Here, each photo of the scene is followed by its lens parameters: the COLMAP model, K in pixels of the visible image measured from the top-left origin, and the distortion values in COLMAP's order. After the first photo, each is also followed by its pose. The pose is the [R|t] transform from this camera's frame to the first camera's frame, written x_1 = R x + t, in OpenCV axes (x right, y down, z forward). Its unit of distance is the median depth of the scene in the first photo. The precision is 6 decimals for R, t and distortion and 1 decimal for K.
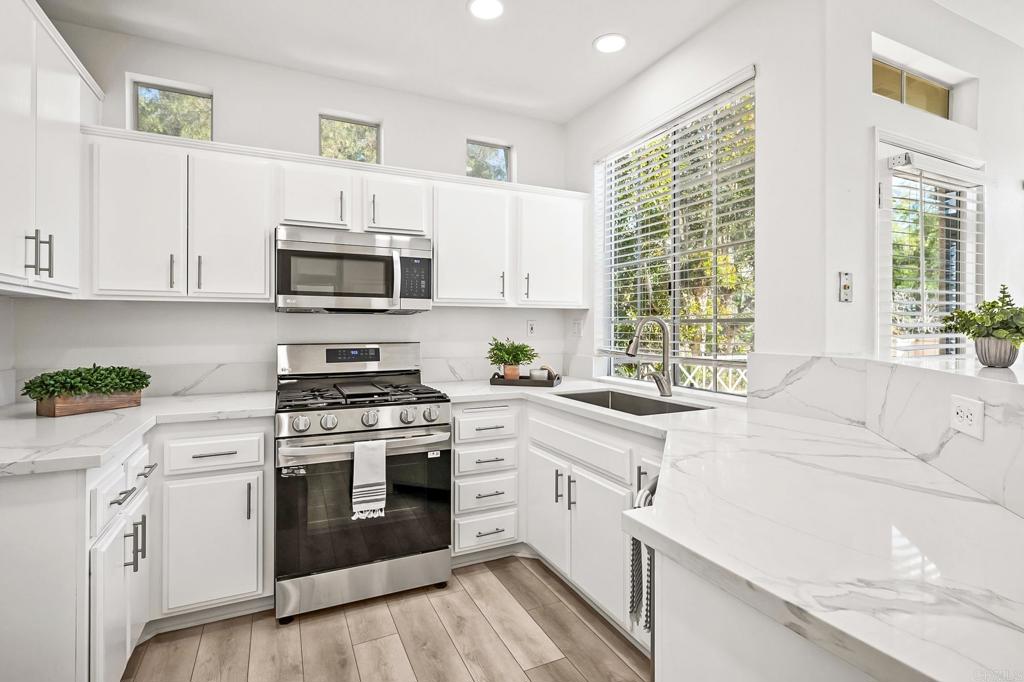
lens RADIAL K [[489.2, 0, 512.1], [0, 489.2, 334.0], [0, 0, 1]] dist [-0.015718, -0.000064]
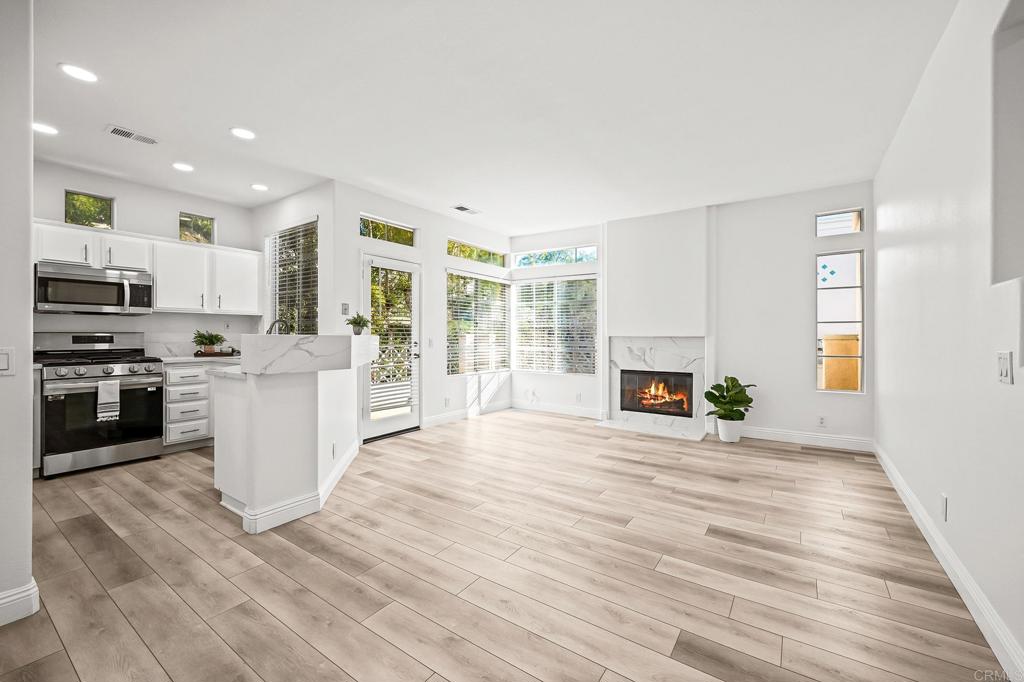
lens RADIAL K [[415.5, 0, 489.4], [0, 415.5, 336.2], [0, 0, 1]] dist [-0.001553, 0.000230]
pose [[0.882895, -0.001023, 0.469569, 0.229686], [0.003197, 0.999988, -0.003832, 0.045524], [-0.469559, 0.004885, 0.882888, -0.994397]]
